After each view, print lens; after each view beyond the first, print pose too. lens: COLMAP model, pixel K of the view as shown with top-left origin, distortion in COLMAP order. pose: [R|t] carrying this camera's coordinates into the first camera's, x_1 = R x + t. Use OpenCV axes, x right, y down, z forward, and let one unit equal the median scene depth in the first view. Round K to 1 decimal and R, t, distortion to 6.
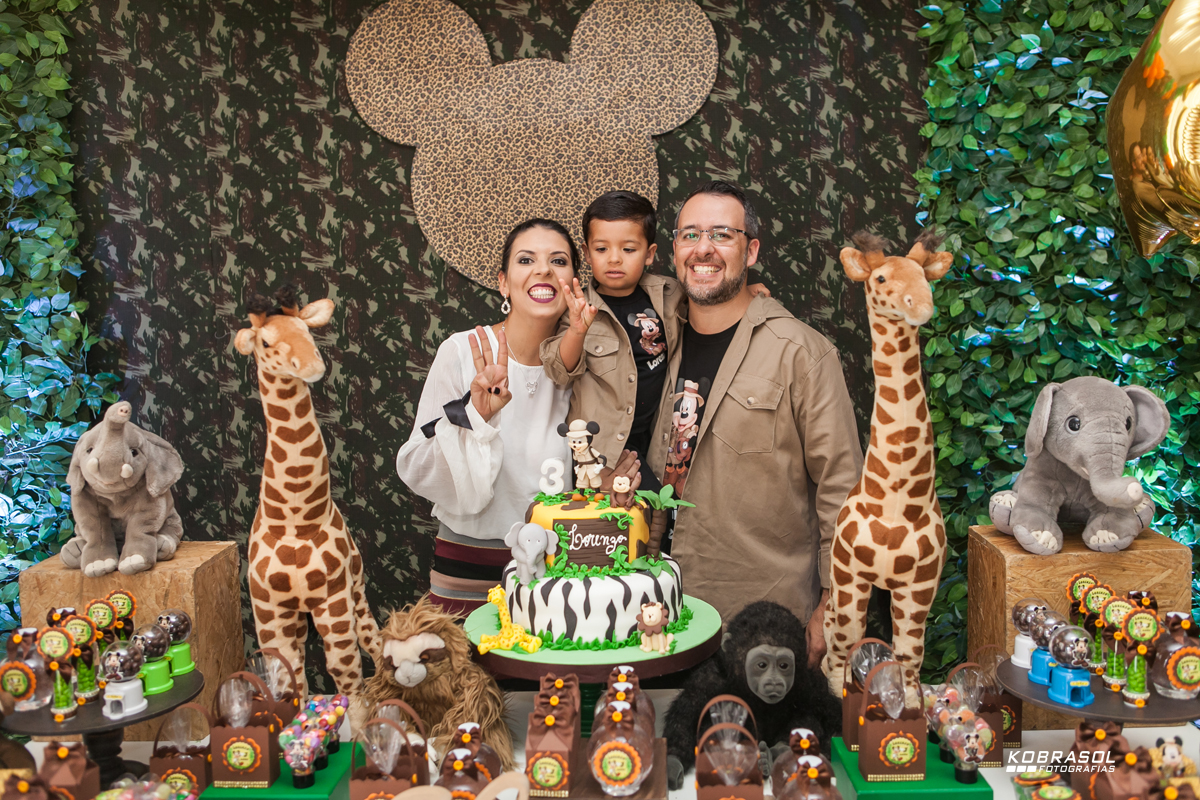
lens RADIAL K [[1088.8, 0, 602.7], [0, 1088.8, 393.3], [0, 0, 1]] dist [-0.003716, 0.010449]
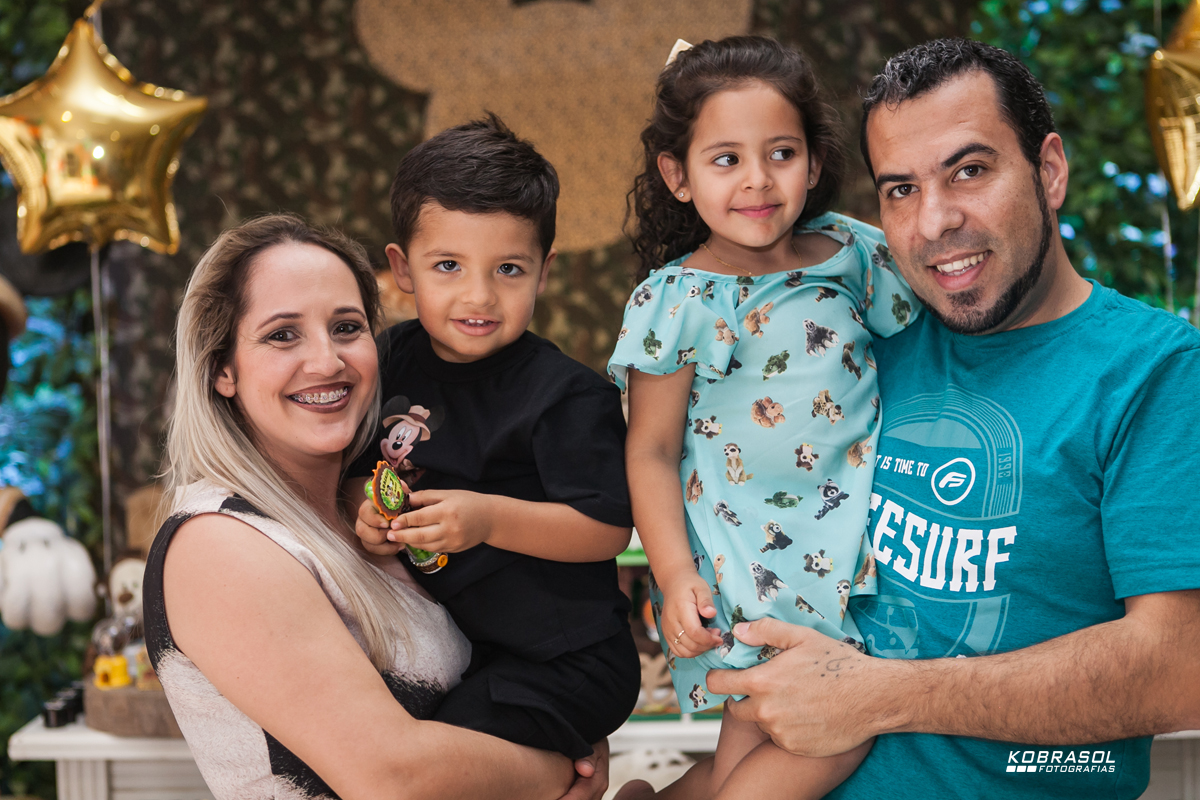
lens RADIAL K [[1974.7, 0, 580.4], [0, 1974.7, 365.5], [0, 0, 1]] dist [-0.051464, 0.000000]
pose [[0.999996, -0.002709, -0.000957, -0.042925], [0.002680, 0.999573, -0.029082, 0.058919], [0.001035, 0.029079, 0.999577, -0.703491]]
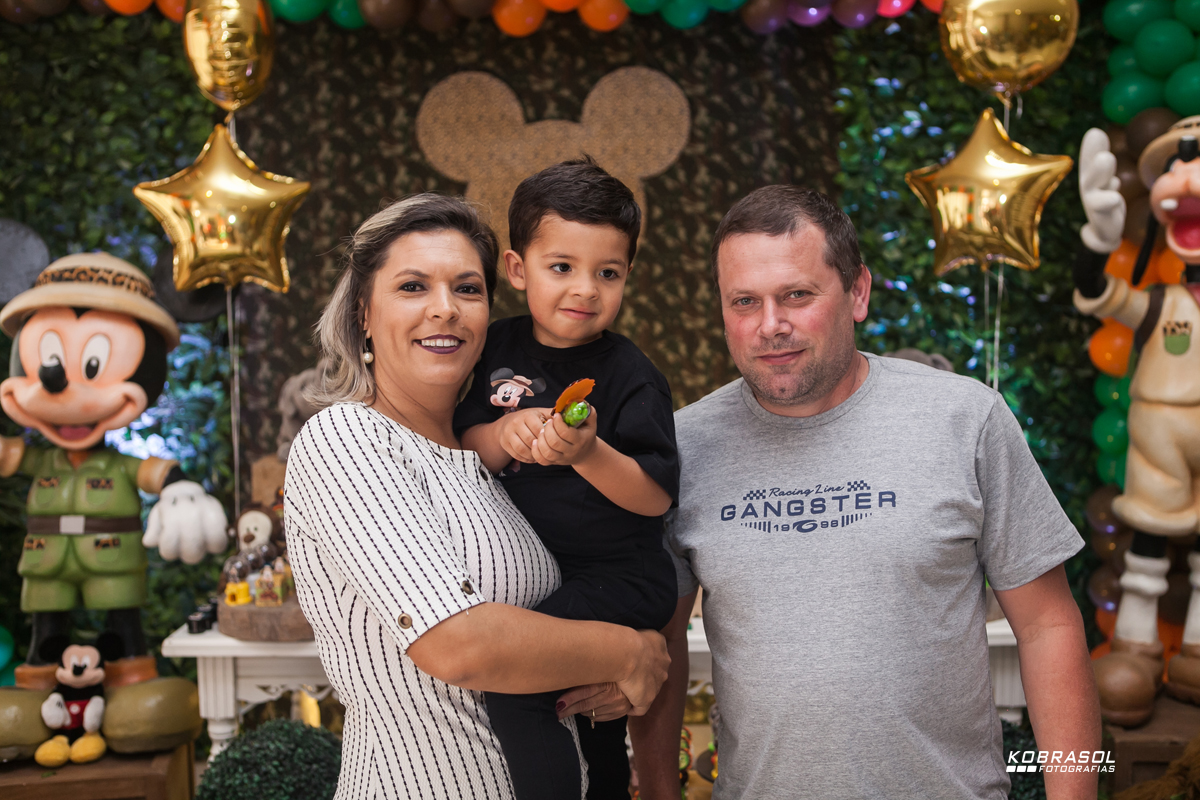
lens RADIAL K [[1263.4, 0, 610.0], [0, 1263.4, 395.5], [0, 0, 1]] dist [-0.021227, 0.000000]
pose [[0.999082, 0.009216, 0.041825, -0.059471], [-0.009059, 0.999951, -0.003945, 0.043895], [-0.041860, 0.003562, 0.999117, -0.590237]]
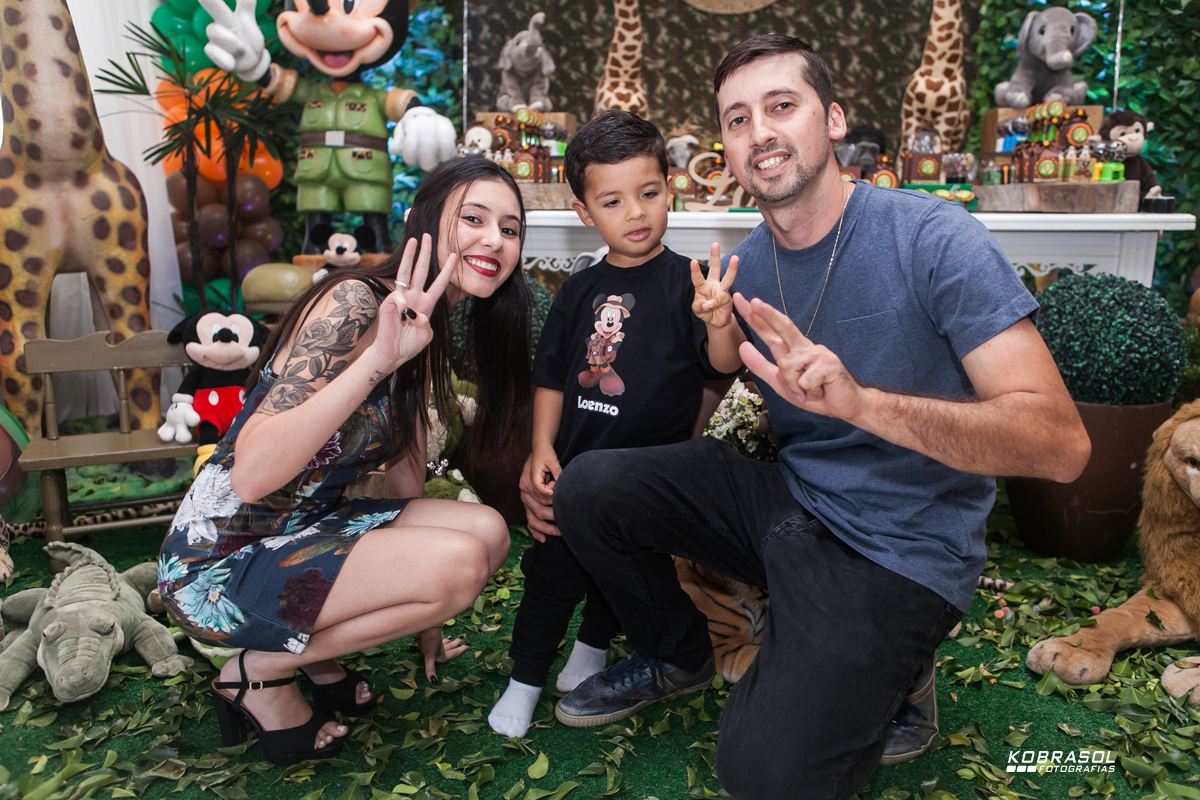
lens RADIAL K [[977.9, 0, 601.2], [0, 977.9, 404.8], [0, 0, 1]] dist [0.023025, -0.007013]
pose [[0.993521, 0.053761, -0.100124, -0.073412], [-0.039063, 0.988898, 0.143369, 0.284073], [0.106720, -0.138530, 0.984591, -0.526659]]
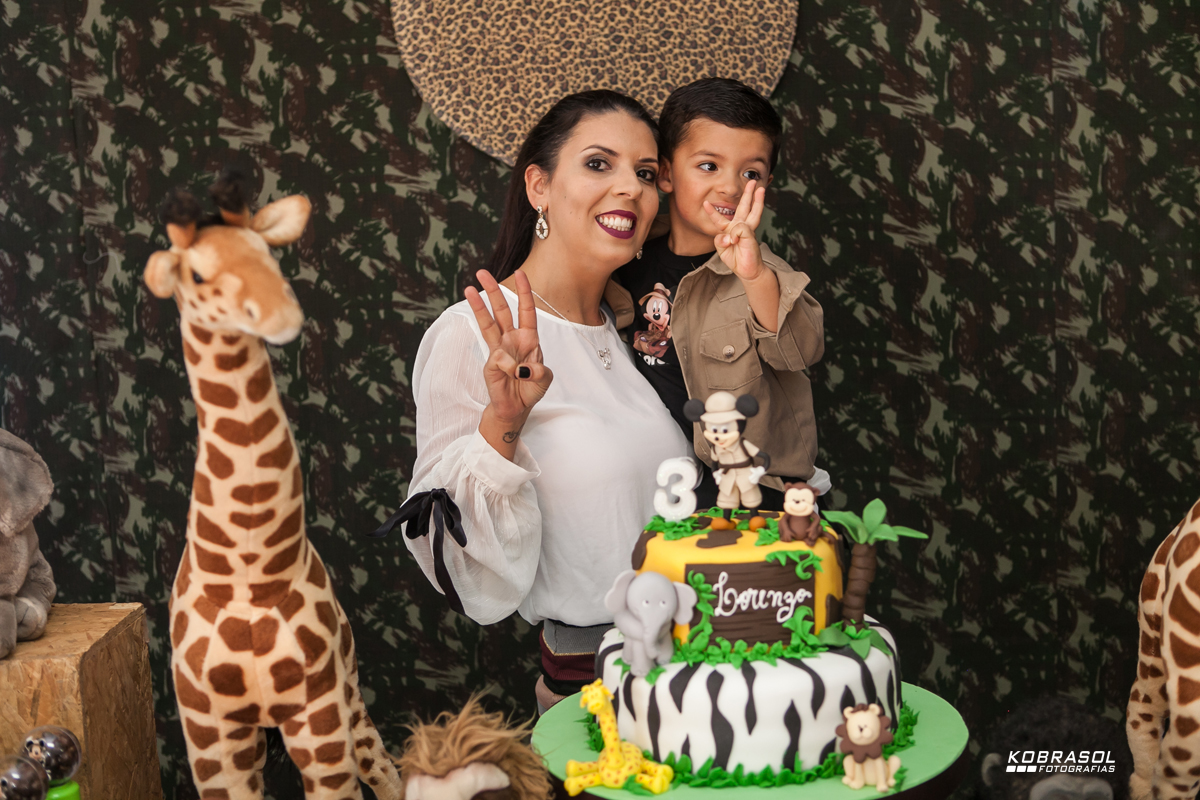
lens RADIAL K [[1620.8, 0, 597.5], [0, 1620.8, 401.9], [0, 0, 1]] dist [-0.027407, 0.000000]
pose [[0.999532, -0.020738, -0.022483, -0.046325], [0.021785, 0.998640, 0.047358, -0.008908], [0.021470, -0.047825, 0.998625, 0.086691]]
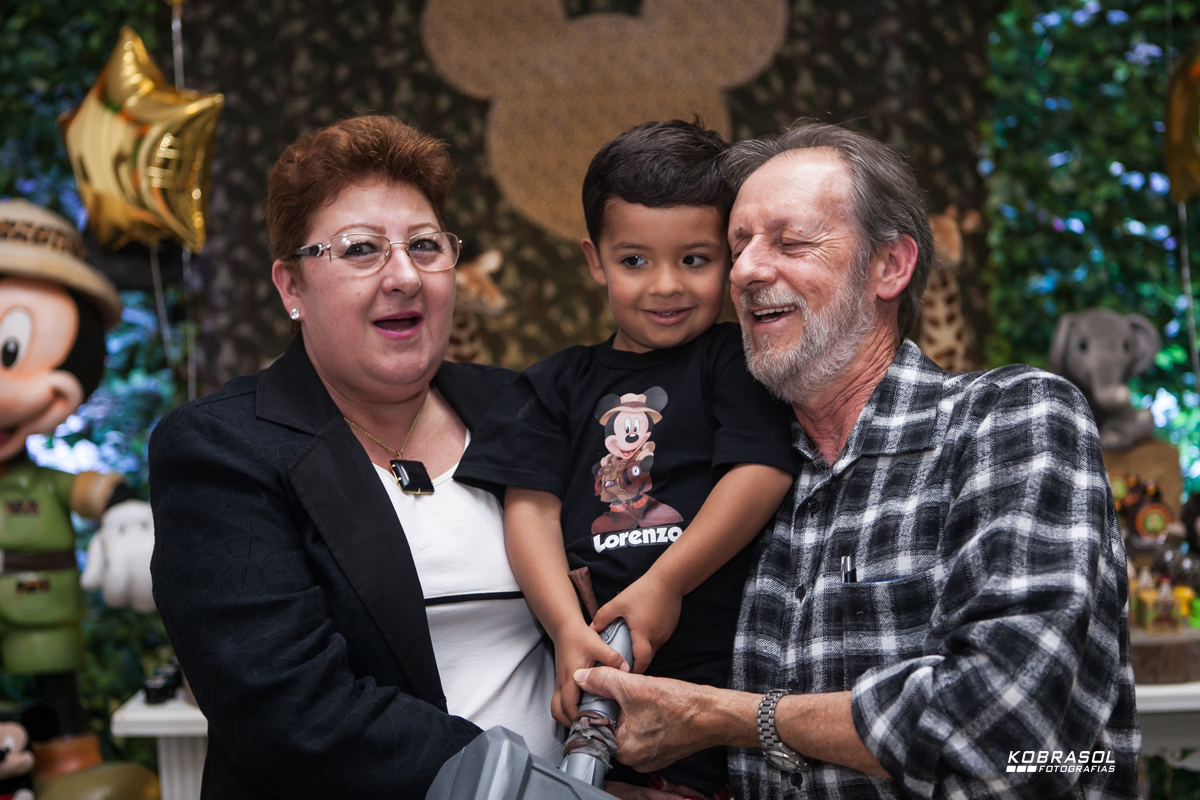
lens RADIAL K [[1659.4, 0, 608.7], [0, 1659.4, 395.3], [0, 0, 1]] dist [-0.024639, 0.000000]
pose [[0.999879, -0.007473, 0.013615, -0.087574], [0.007434, 0.999968, 0.002939, 0.046873], [-0.013637, -0.002838, 0.999903, -0.563973]]
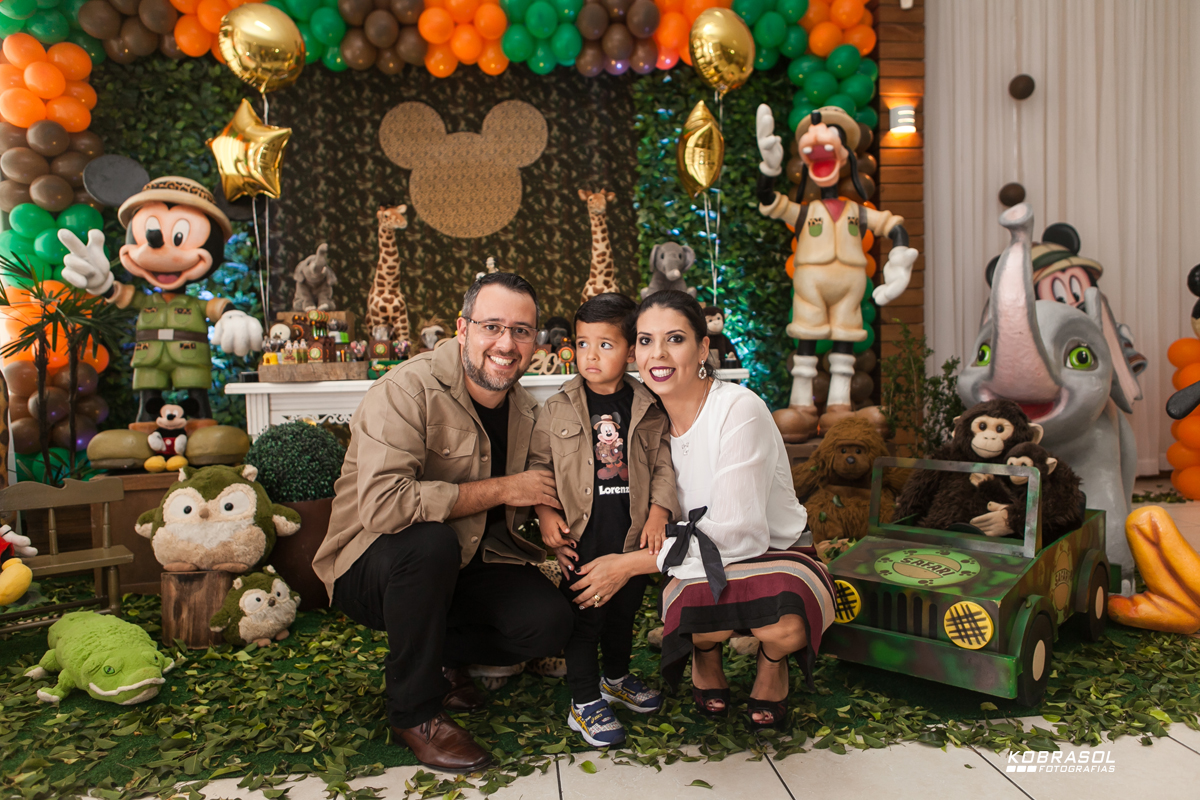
lens RADIAL K [[879.4, 0, 612.4], [0, 879.4, 392.0], [0, 0, 1]] dist [-0.007070, 0.005116]
pose [[0.990299, -0.006235, 0.138815, -0.018685], [0.011523, 0.999237, -0.037323, 0.300263], [-0.138477, 0.038560, 0.989615, -0.817905]]
